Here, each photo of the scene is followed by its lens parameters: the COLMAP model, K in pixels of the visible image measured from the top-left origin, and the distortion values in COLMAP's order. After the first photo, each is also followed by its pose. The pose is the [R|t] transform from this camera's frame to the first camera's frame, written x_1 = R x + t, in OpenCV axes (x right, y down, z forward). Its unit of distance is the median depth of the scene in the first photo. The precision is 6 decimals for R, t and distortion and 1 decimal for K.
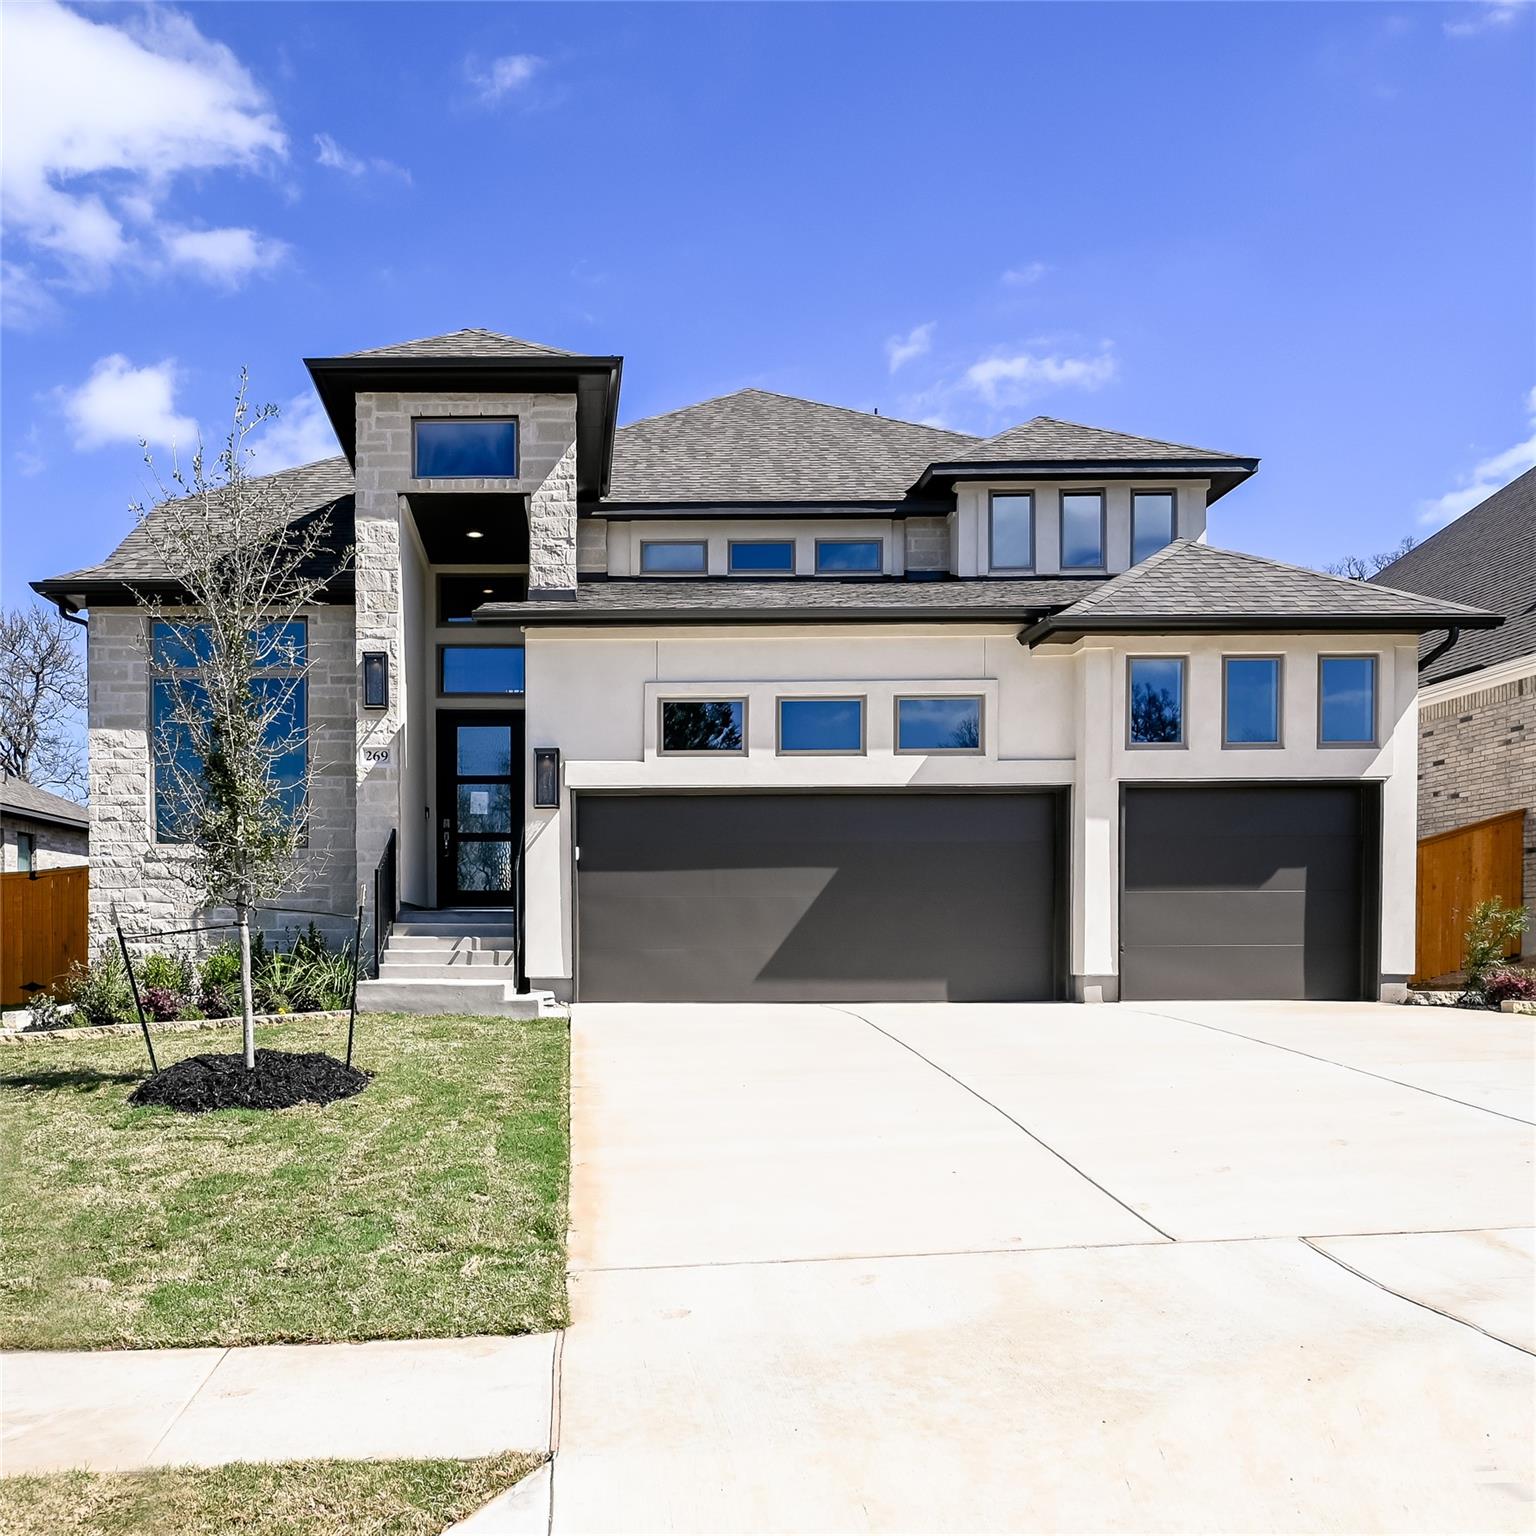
lens RADIAL K [[723.2, 0, 768.0], [0, 723.2, 575.3], [0, 0, 1]] dist [-0.002539, 0.000310]
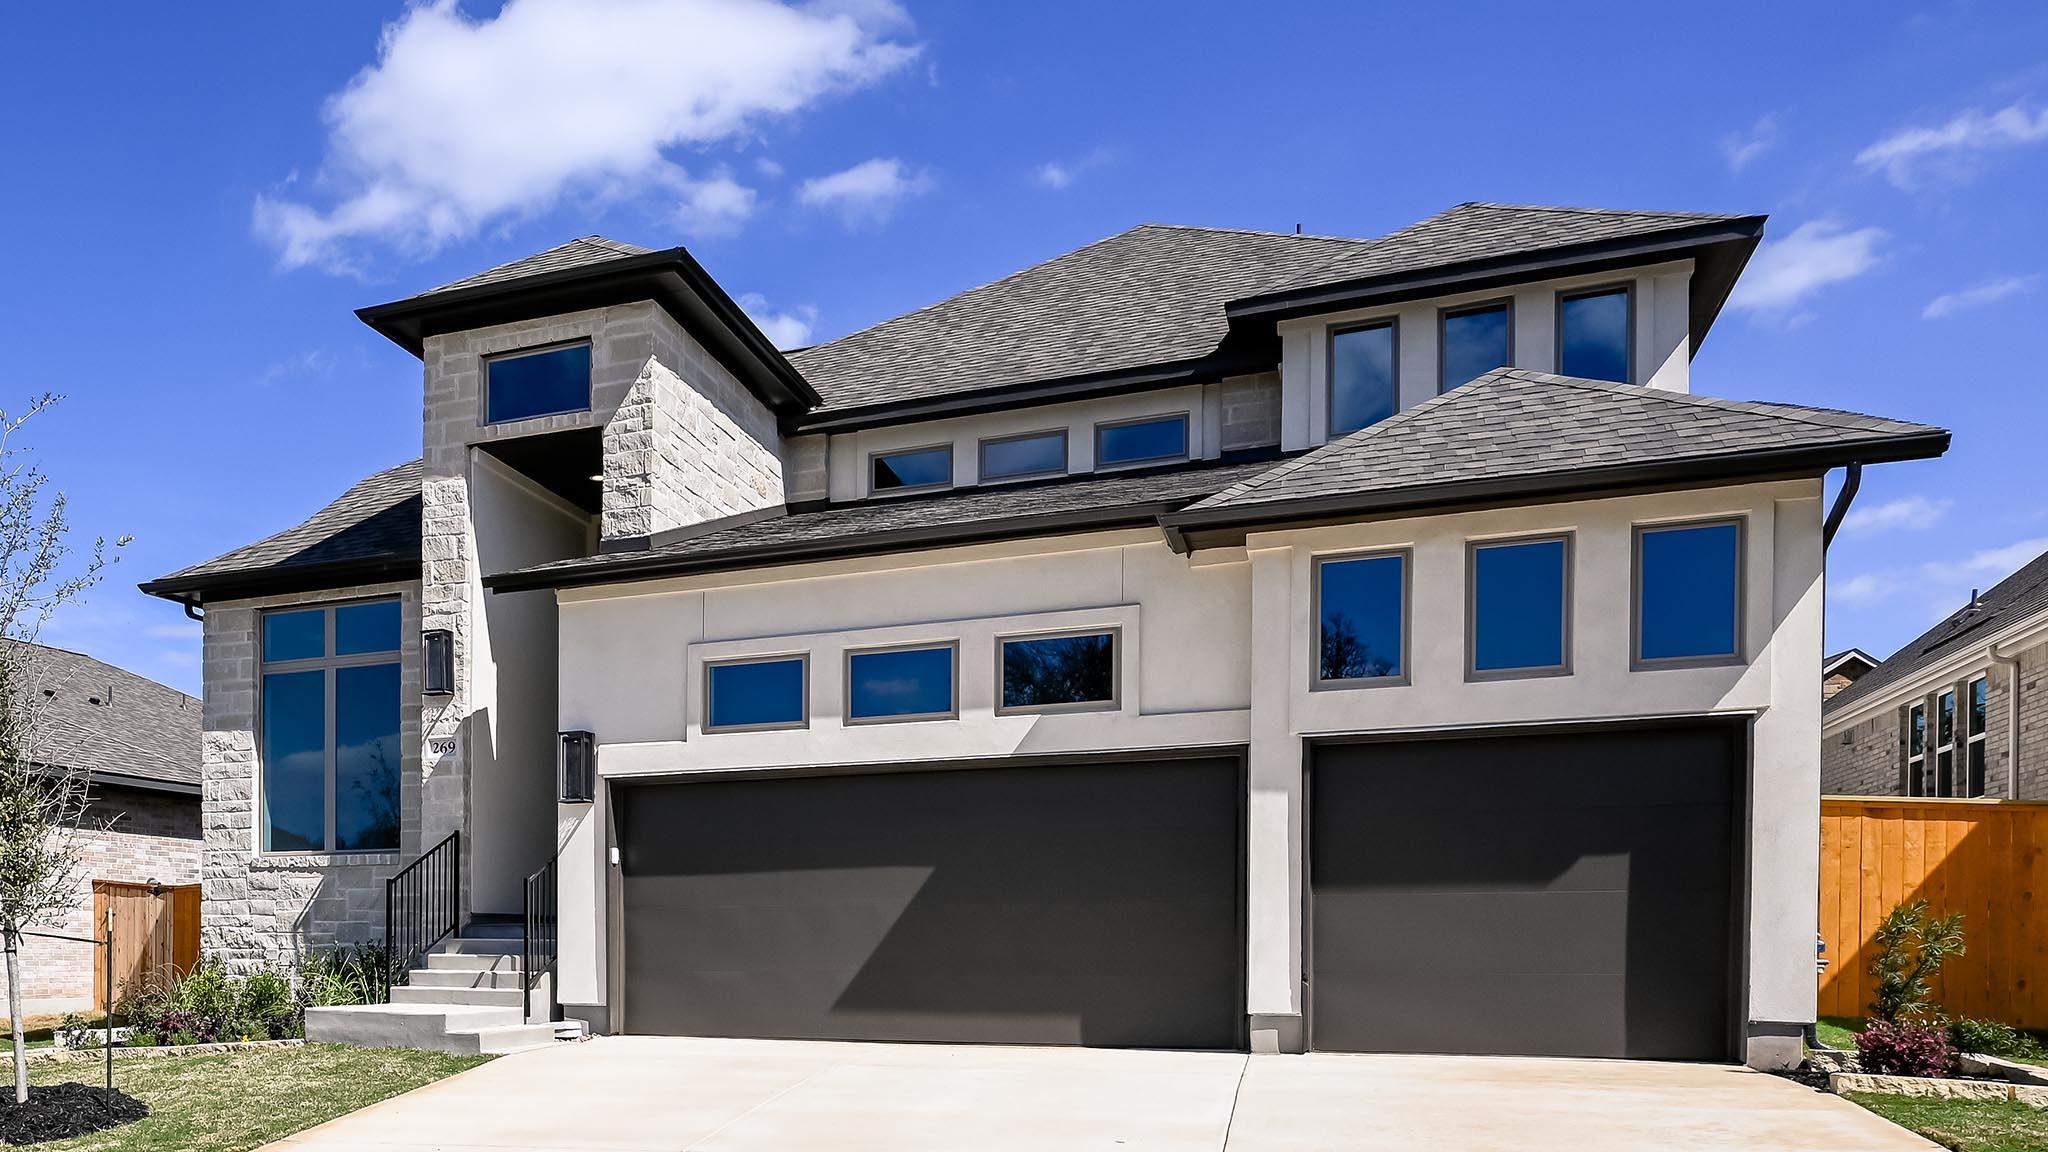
lens RADIAL K [[932.4, 0, 1026.3], [0, 932.4, 475.2], [0, 0, 1]] dist [-0.000923, -0.000416]
pose [[0.967059, -0.112098, -0.228542, 0.445626], [0.112585, 0.993582, -0.010950, 0.012361], [0.228303, -0.015141, 0.973472, 0.060535]]
